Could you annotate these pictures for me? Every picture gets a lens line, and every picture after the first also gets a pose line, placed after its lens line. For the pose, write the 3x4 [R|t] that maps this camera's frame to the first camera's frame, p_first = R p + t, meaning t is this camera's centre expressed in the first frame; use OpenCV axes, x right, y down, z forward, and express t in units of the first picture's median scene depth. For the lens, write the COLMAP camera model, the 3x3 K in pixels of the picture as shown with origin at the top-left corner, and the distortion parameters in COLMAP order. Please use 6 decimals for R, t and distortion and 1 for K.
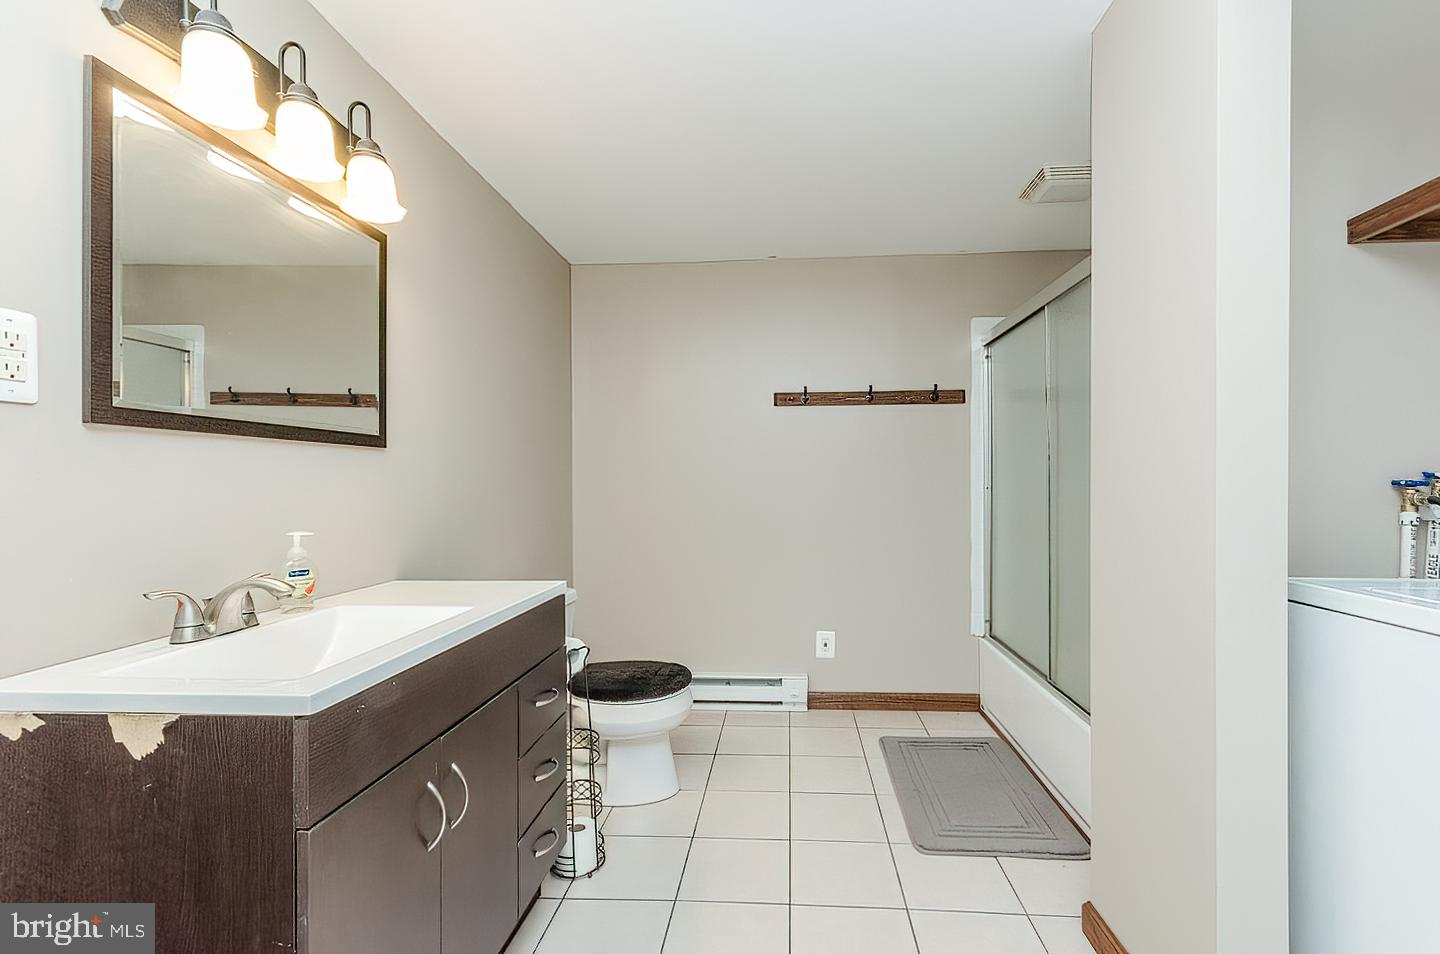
lens RADIAL K [[630.0, 0, 747.2], [0, 630.0, 485.3], [0, 0, 1]] dist [-0.001893, -0.000266]
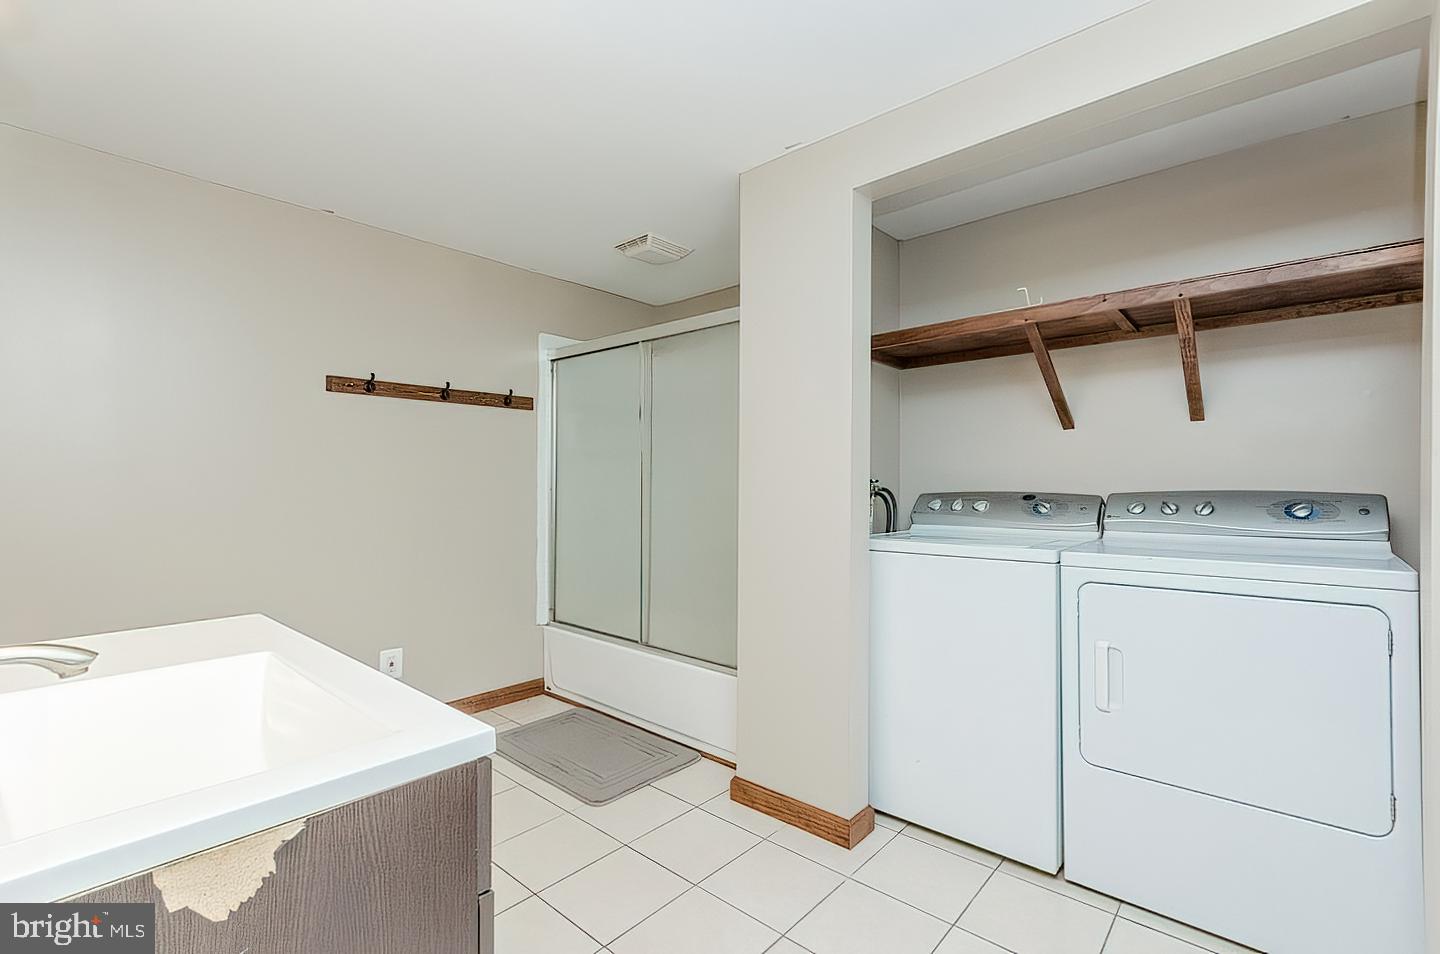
lens RADIAL K [[630.0, 0, 747.2], [0, 630.0, 485.3], [0, 0, 1]] dist [-0.001893, -0.000266]
pose [[0.599721, 0.003336, 0.800202, -0.298400], [0.003246, 0.999973, -0.006602, 0.006284], [-0.800202, 0.006557, 0.599694, 0.060567]]
